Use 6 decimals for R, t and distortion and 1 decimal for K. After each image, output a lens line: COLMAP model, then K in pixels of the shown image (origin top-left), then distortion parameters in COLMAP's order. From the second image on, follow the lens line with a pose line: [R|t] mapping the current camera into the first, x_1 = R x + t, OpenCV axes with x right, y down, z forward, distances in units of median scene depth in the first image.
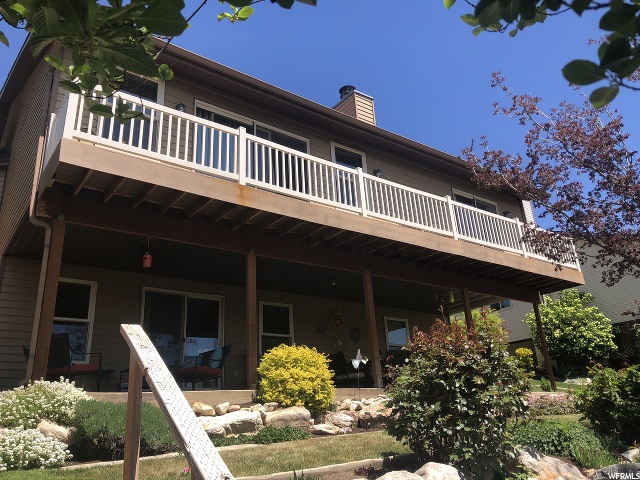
lens RADIAL K [[526.4, 0, 323.3], [0, 526.4, 240.0], [0, 0, 1]] dist [0.059650, -0.087343]
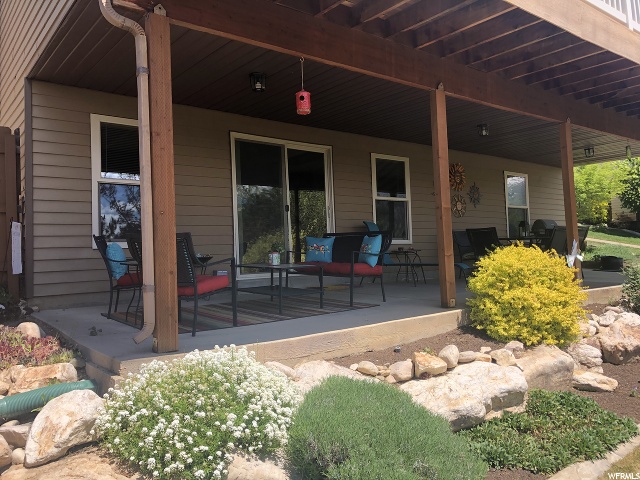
lens RADIAL K [[526.4, 0, 323.3], [0, 526.4, 240.0], [0, 0, 1]] dist [0.059650, -0.087343]
pose [[0.999485, 0.023536, 0.021798, -0.328683], [-0.029224, 0.948273, 0.316108, -0.000174], [-0.013230, -0.316582, 0.948473, 0.430270]]
